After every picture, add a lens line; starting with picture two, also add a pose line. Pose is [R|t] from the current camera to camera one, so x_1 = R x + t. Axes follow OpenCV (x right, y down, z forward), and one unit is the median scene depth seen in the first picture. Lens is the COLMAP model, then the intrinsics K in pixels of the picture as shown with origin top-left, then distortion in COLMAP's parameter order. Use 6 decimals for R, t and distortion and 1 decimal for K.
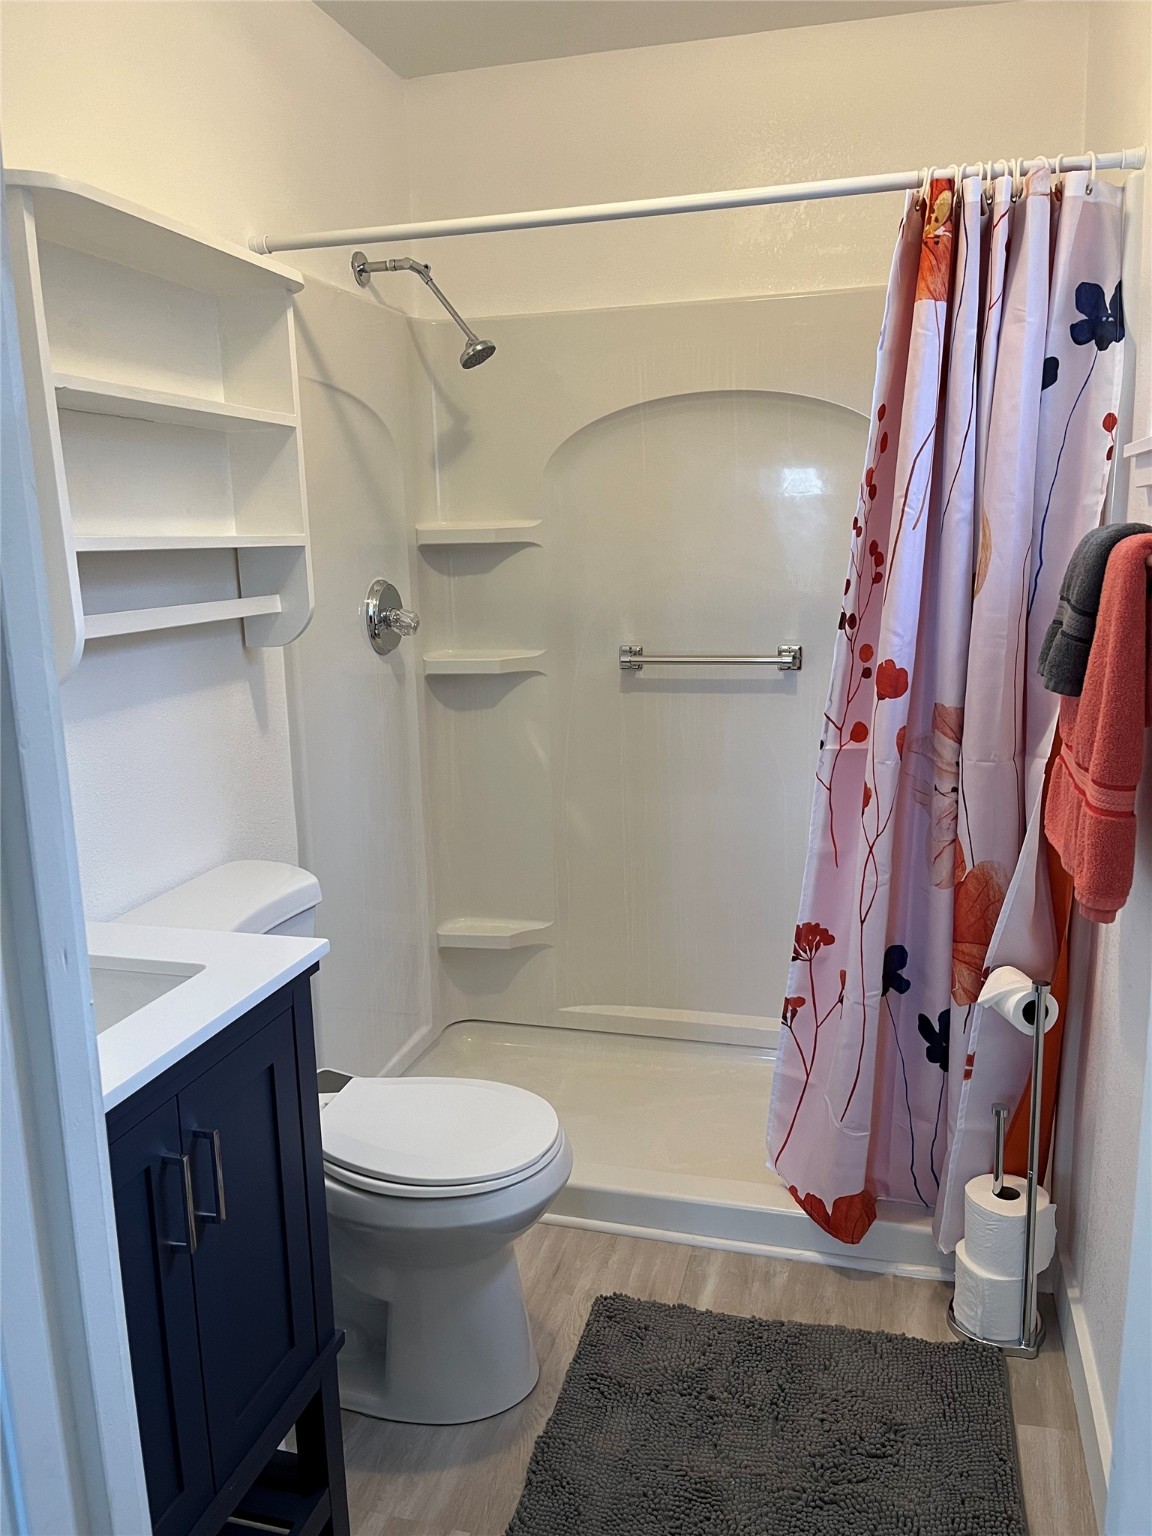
lens RADIAL K [[1187.2, 0, 576.0], [0, 1187.2, 768.0], [0, 0, 1]] dist [0.122439, -0.143070]
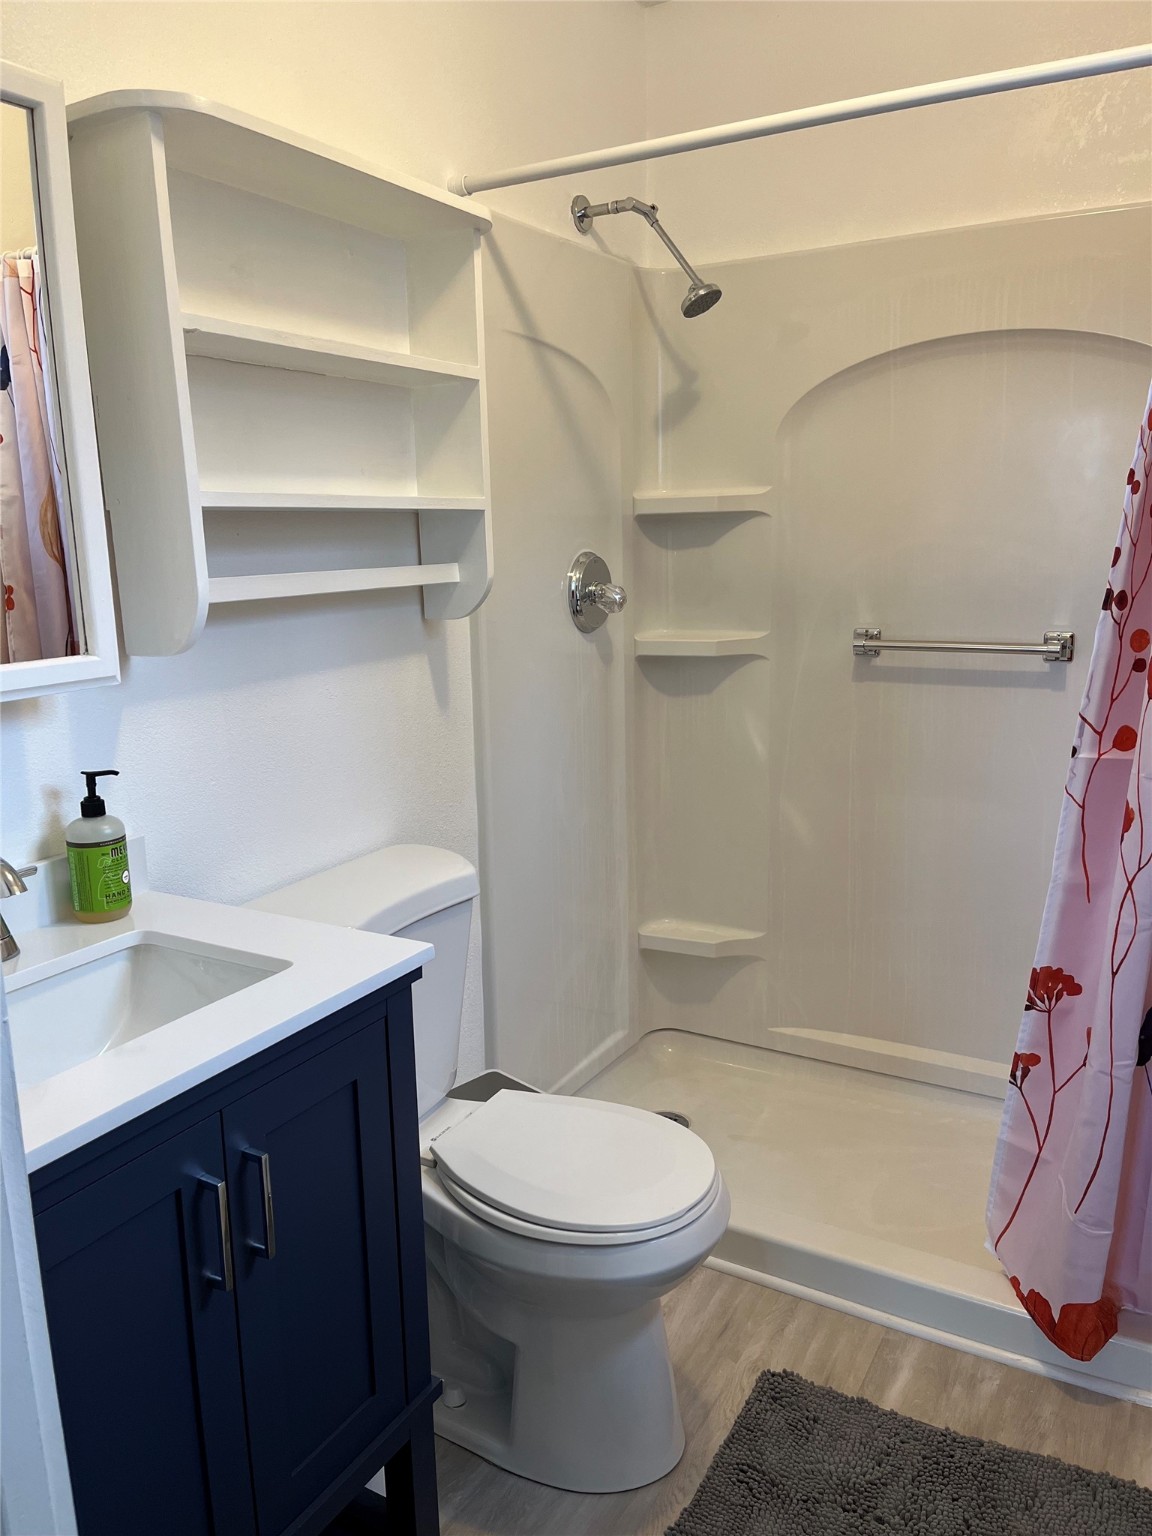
lens RADIAL K [[1187.2, 0, 576.0], [0, 1187.2, 768.0], [0, 0, 1]] dist [0.122439, -0.143070]
pose [[0.970037, 0.051894, -0.237352, 0.068823], [-0.049395, 0.998644, 0.016469, -0.004849], [0.237884, -0.004252, 0.971284, 0.113332]]
